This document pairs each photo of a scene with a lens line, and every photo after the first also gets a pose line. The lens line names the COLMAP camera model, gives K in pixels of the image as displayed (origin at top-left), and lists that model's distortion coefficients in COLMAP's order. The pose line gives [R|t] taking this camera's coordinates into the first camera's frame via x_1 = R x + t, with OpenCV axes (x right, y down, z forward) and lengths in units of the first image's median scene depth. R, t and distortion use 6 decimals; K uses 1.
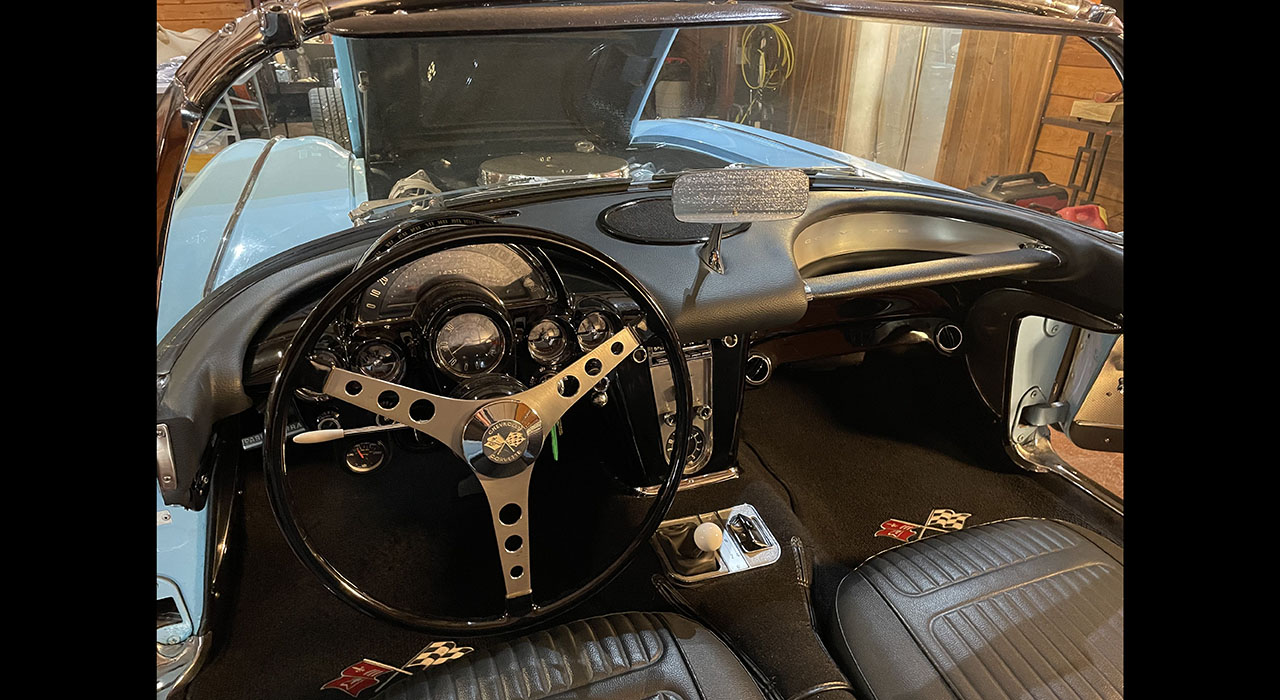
lens RADIAL K [[736.8, 0, 637.9], [0, 736.8, 317.3], [0, 0, 1]] dist [0.092036, -0.107752]
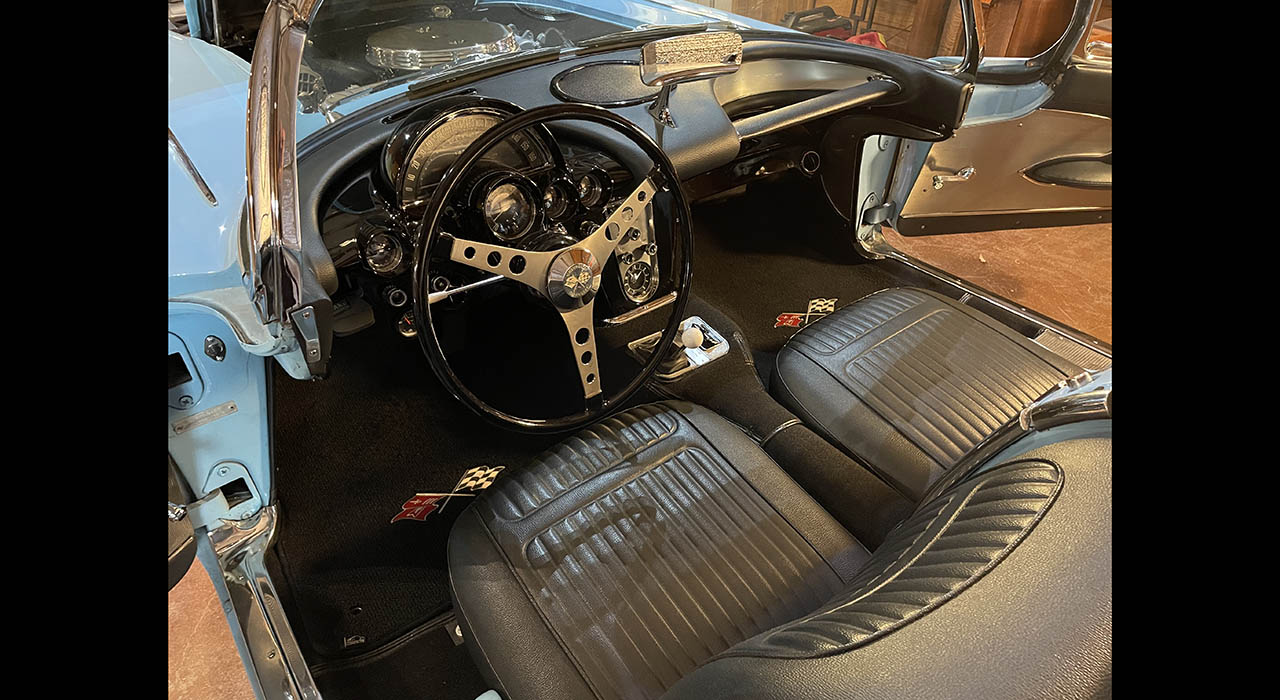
lens RADIAL K [[736.8, 0, 637.9], [0, 736.8, 317.3], [0, 0, 1]] dist [0.092036, -0.107752]
pose [[0.953604, -0.172761, 0.246563, -0.240072], [0.123713, 0.971493, 0.202231, -0.008301], [-0.274472, -0.162345, 0.947792, -0.143657]]
